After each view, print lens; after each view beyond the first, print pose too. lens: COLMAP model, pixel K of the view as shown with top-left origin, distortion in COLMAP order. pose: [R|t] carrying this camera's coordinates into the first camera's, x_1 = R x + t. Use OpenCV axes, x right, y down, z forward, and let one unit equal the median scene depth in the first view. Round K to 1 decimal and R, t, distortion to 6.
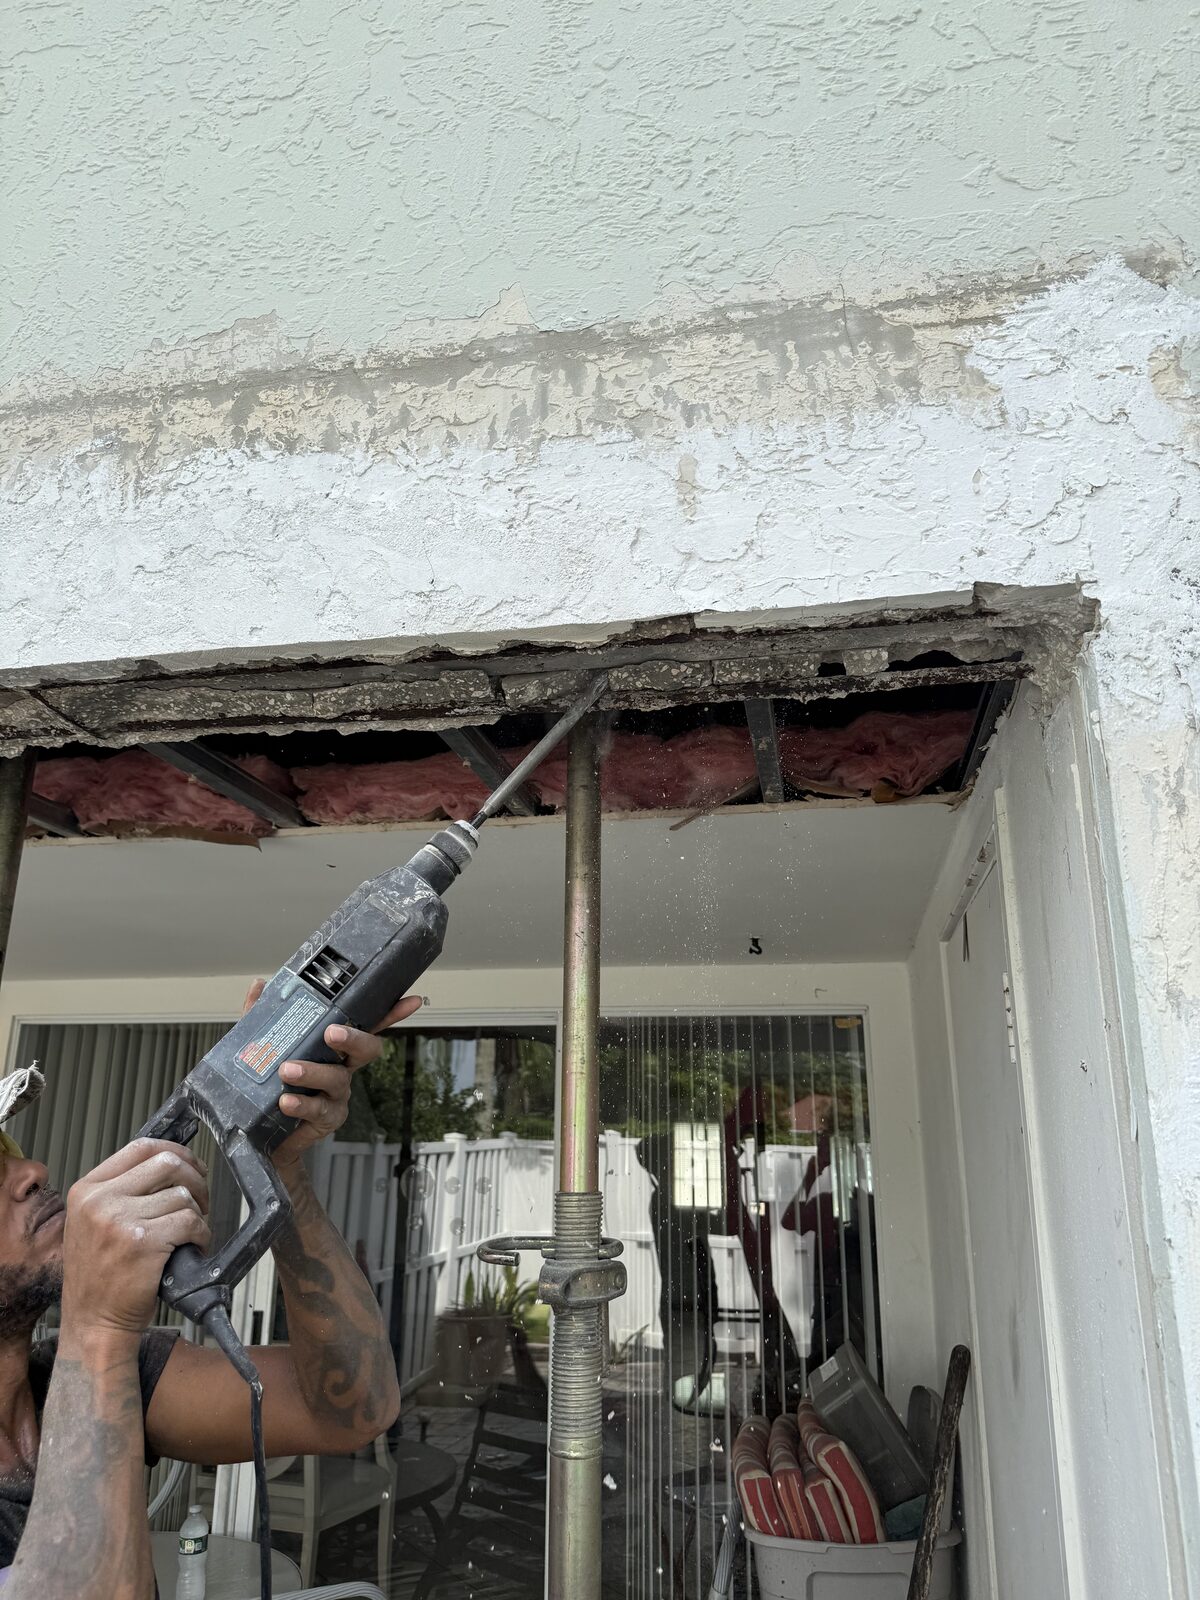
lens RADIAL K [[1156.6, 0, 598.1], [0, 1156.6, 746.1], [0, 0, 1]] dist [0.062531, -0.079457]
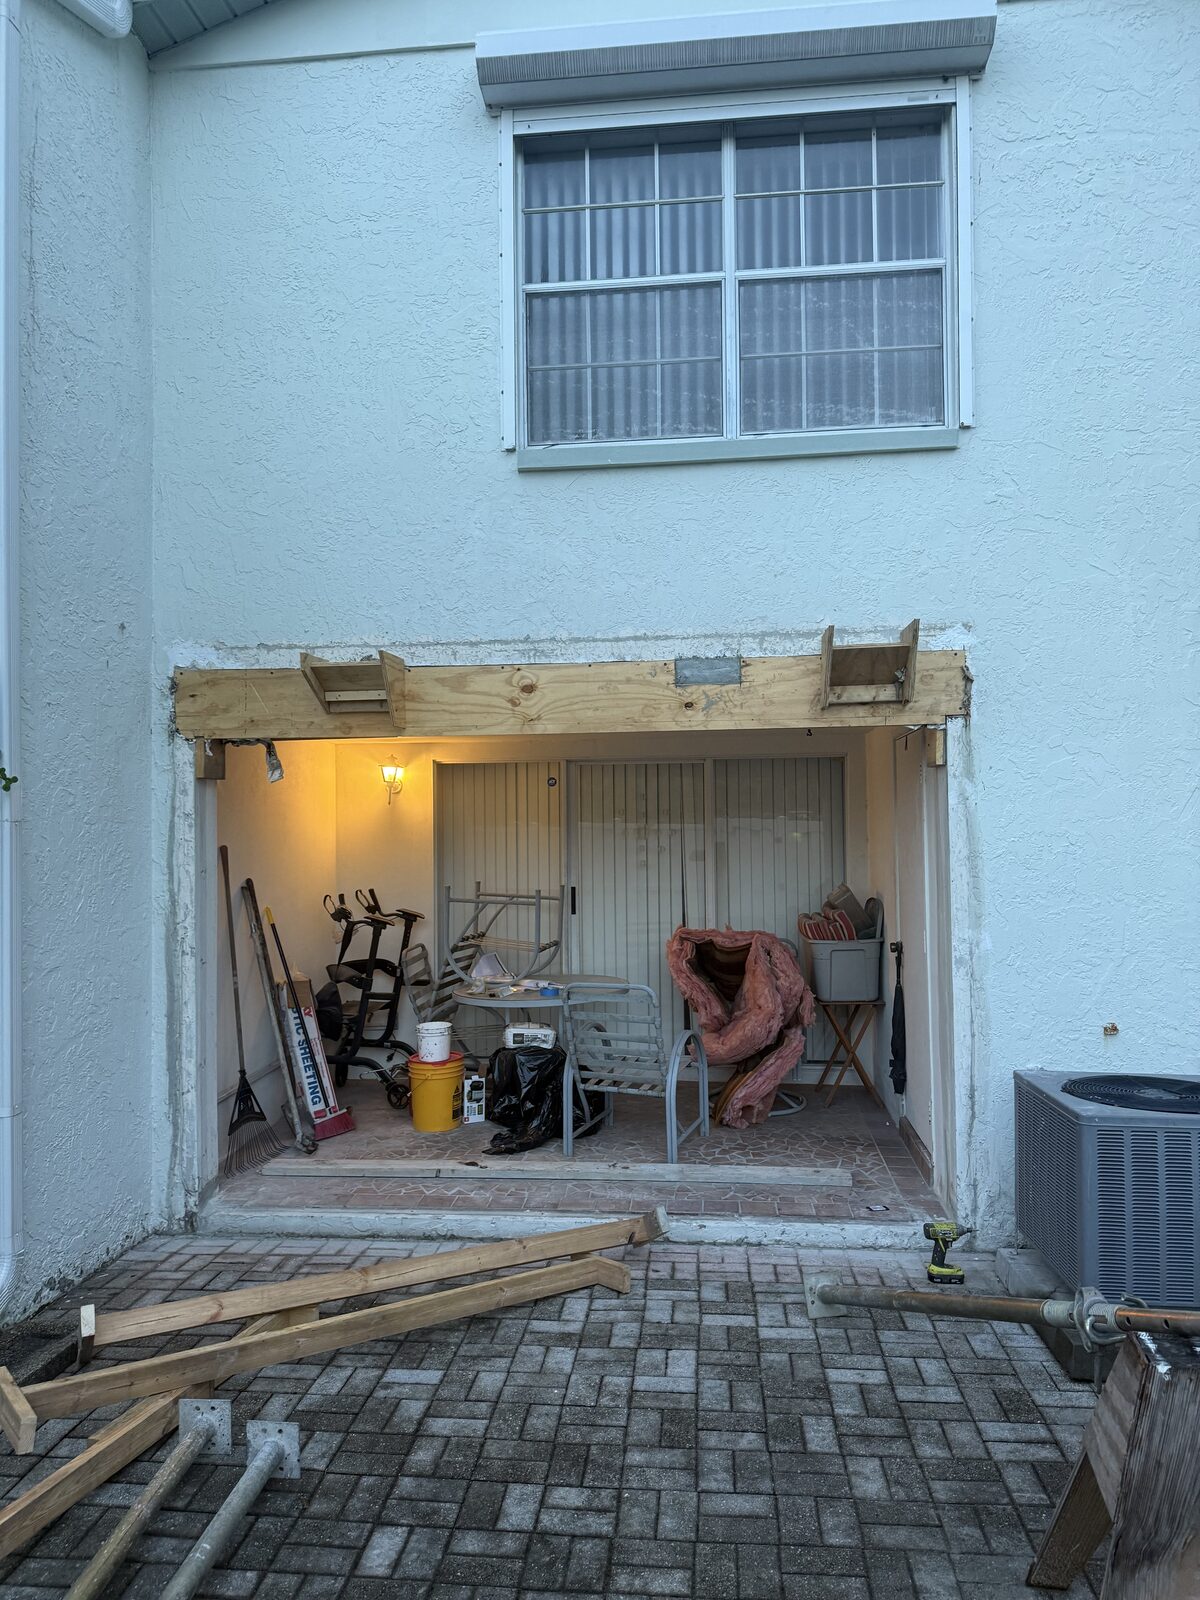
lens RADIAL K [[1130.7, 0, 600.0], [0, 1130.7, 800.0], [0, 0, 1]] dist [0.068571, -0.072671]
pose [[0.996454, -0.013659, 0.083021, -1.322779], [-0.010794, 0.957826, 0.287147, -0.975151], [-0.083442, -0.287025, 0.954282, -3.280396]]
